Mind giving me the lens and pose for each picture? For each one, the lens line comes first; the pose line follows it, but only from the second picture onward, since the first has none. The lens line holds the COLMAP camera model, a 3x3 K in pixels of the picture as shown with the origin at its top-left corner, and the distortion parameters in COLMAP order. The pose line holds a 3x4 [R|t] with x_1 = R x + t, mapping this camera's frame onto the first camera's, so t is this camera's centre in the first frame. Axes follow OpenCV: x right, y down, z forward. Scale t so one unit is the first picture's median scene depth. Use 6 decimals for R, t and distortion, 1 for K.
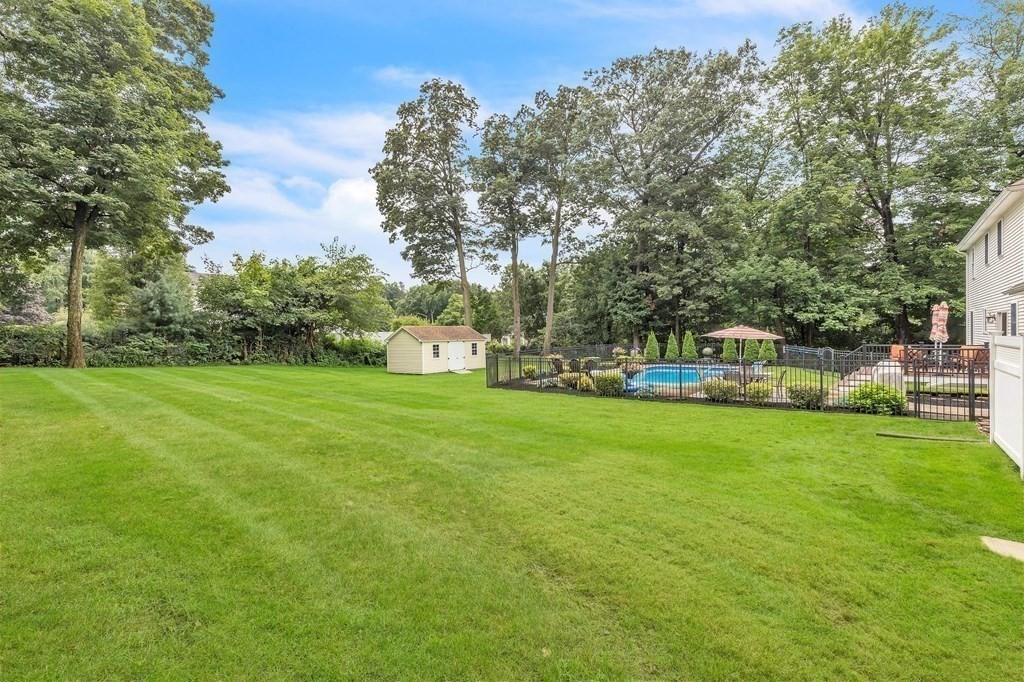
lens RADIAL K [[467.3, 0, 516.7], [0, 467.3, 345.6], [0, 0, 1]] dist [-0.003218, -0.000528]
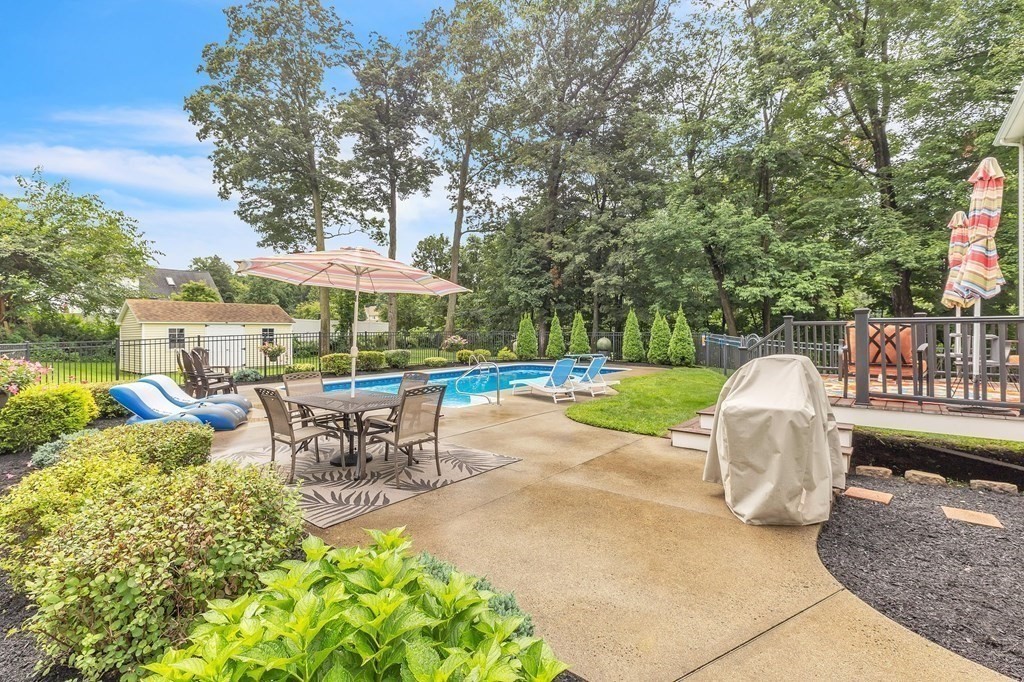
lens RADIAL K [[467.3, 0, 507.3], [0, 467.3, 334.7], [0, 0, 1]] dist [-0.003218, -0.000528]
pose [[0.999392, 0.011385, -0.032954, 0.295564], [-0.011828, 0.999842, -0.013294, 0.010950], [0.032798, 0.013676, 0.999368, 0.330211]]
